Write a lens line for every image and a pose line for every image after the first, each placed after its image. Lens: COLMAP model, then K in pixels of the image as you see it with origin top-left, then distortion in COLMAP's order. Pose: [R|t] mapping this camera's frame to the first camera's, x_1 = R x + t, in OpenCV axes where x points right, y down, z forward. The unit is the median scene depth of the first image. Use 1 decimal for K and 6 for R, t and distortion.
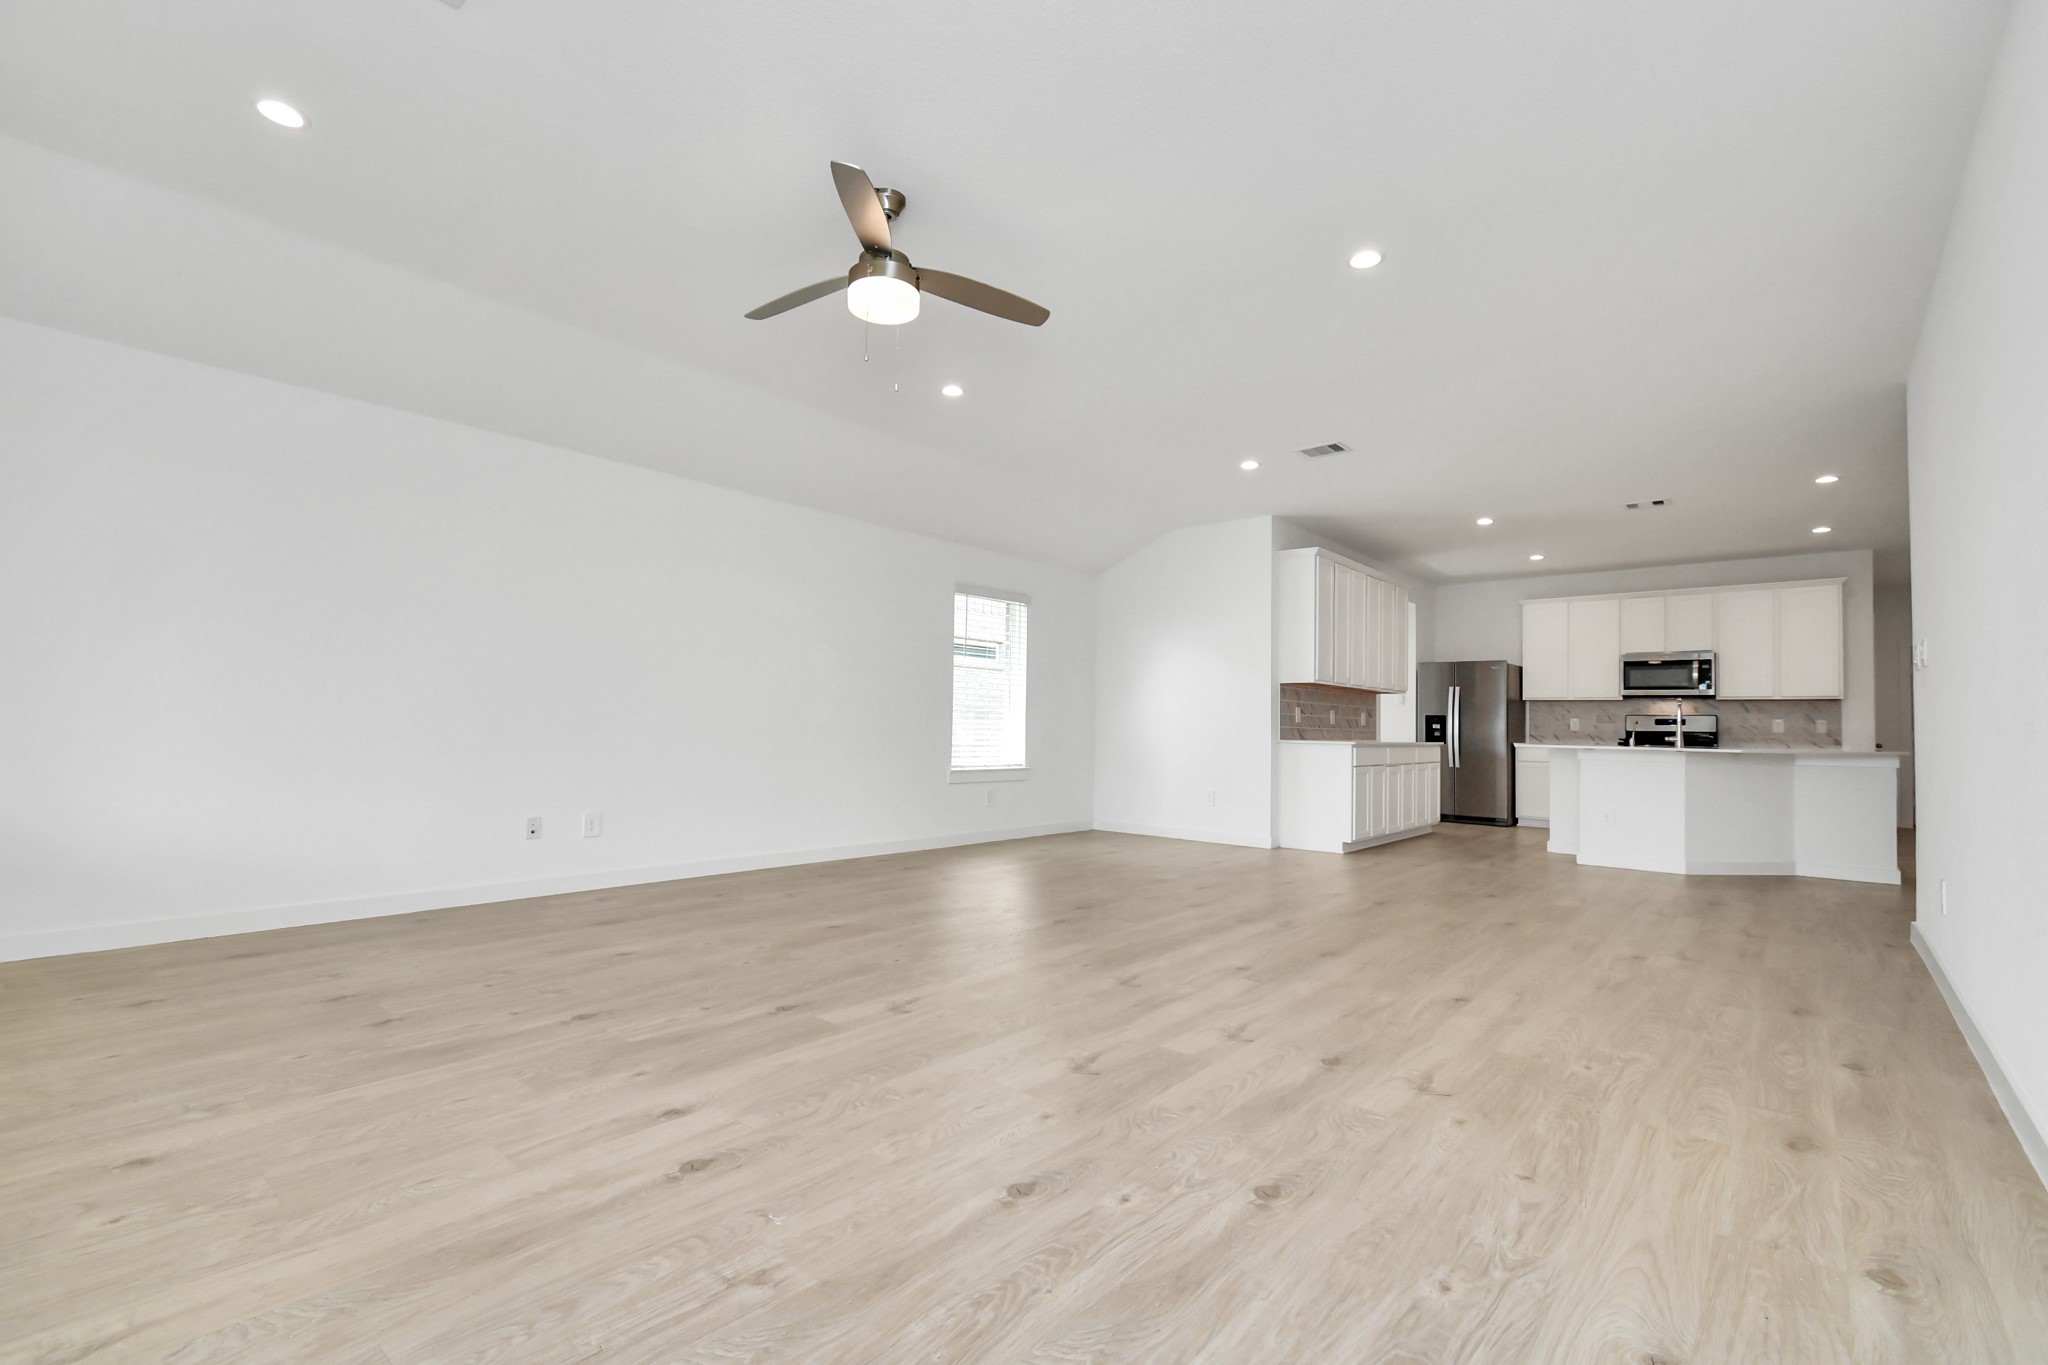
lens RADIAL K [[879.0, 0, 988.7], [0, 879.0, 672.2], [0, 0, 1]] dist [-0.001921, -0.000924]
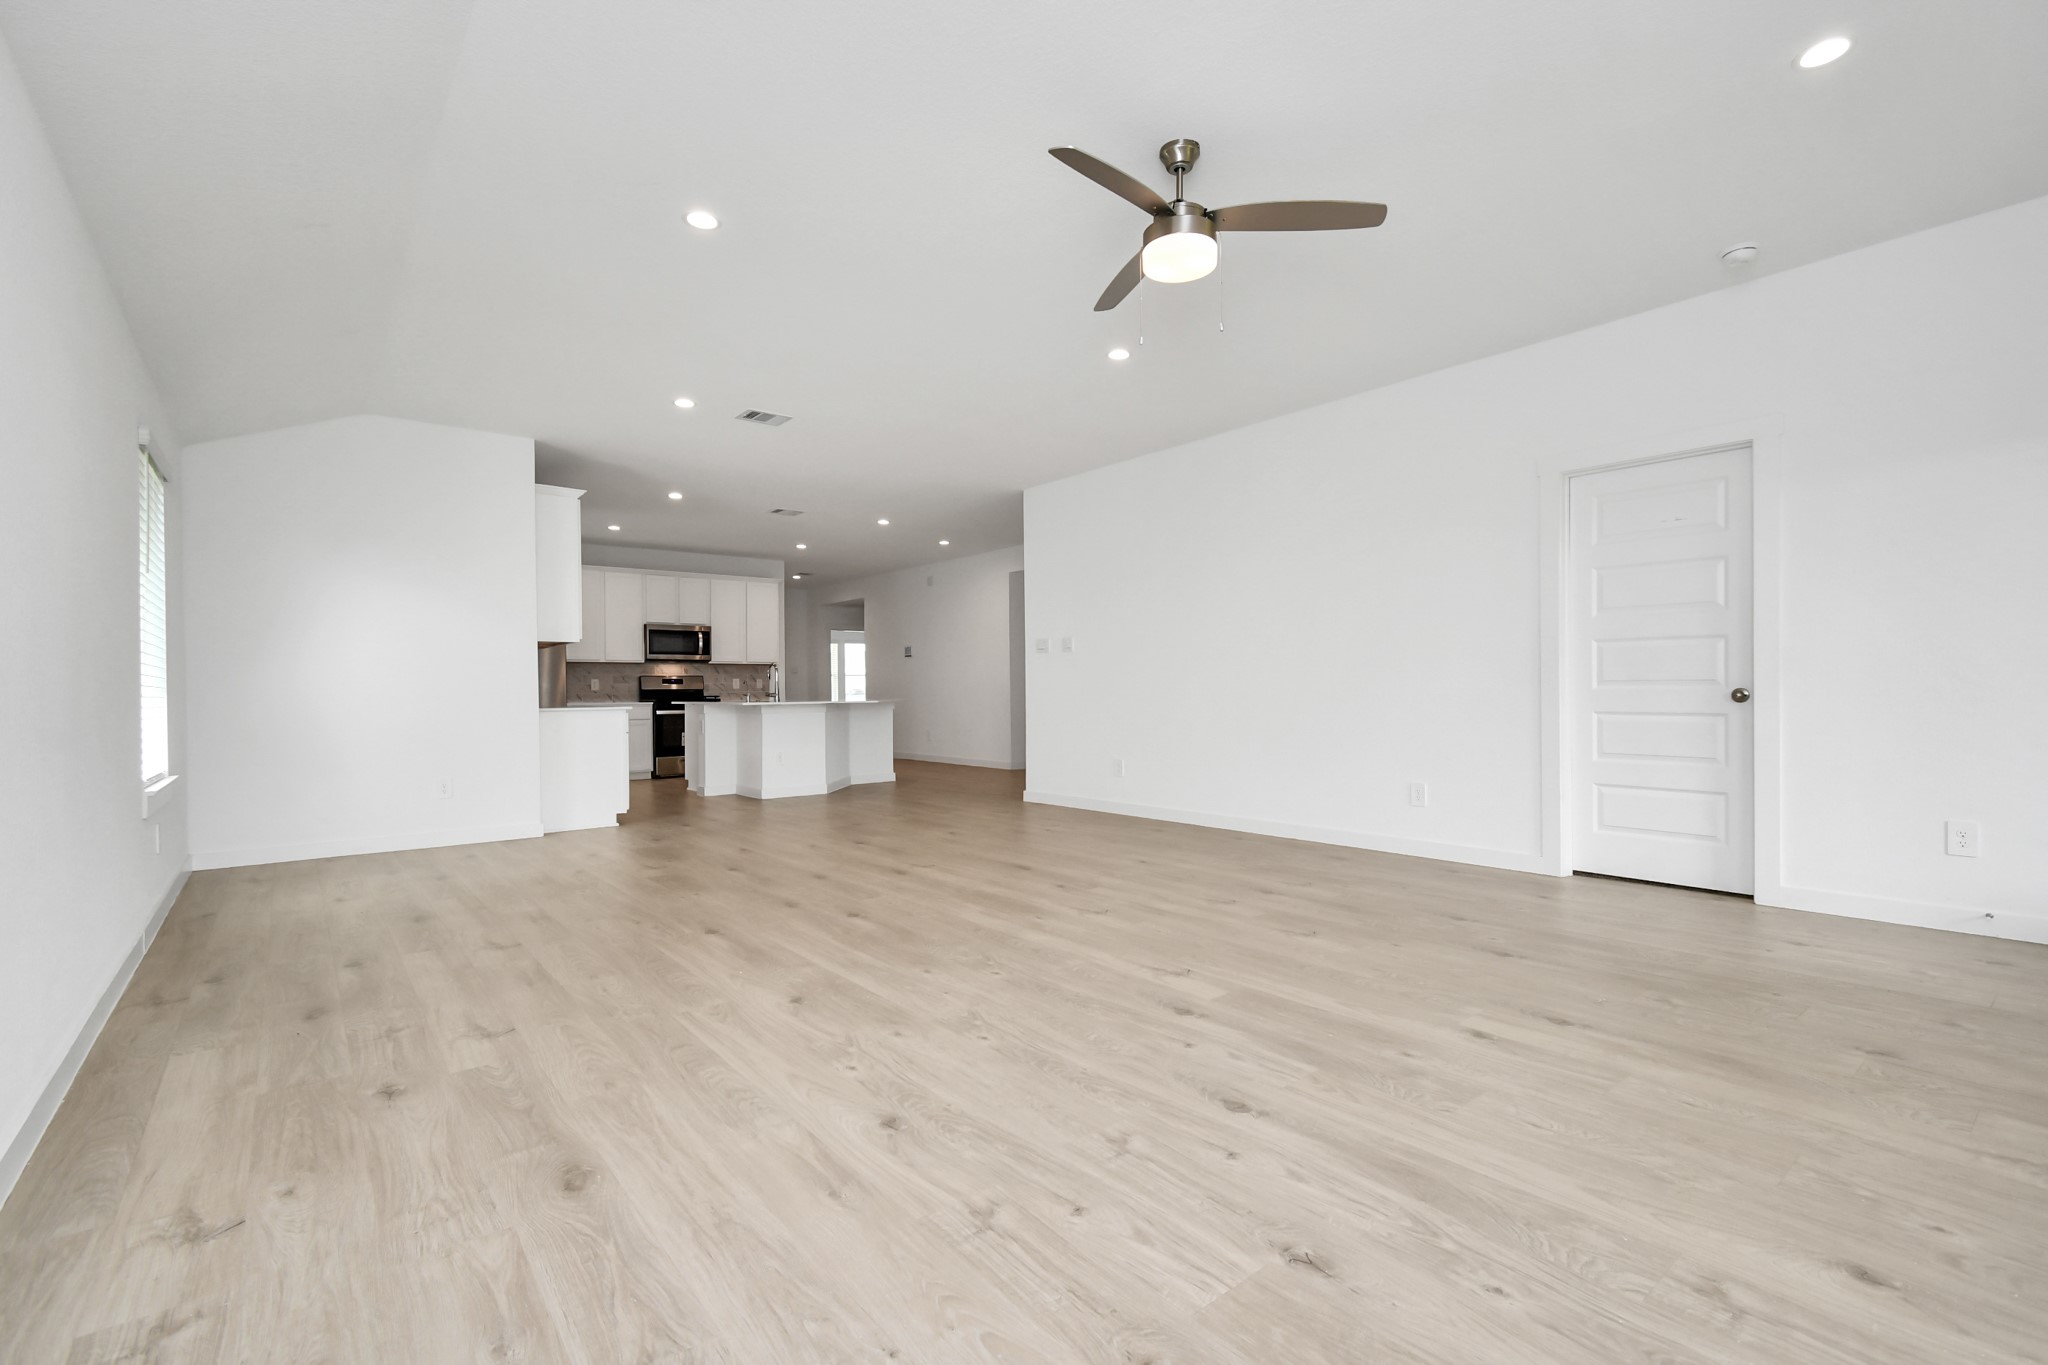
lens RADIAL K [[901.8, 0, 1024.6], [0, 901.8, 695.6], [0, 0, 1]] dist [0.013872, -0.006084]
pose [[0.182108, -0.027544, 0.982893, -1.205938], [-0.046398, 0.998253, 0.036571, 0.027058], [-0.982183, -0.052264, 0.180512, 1.031582]]
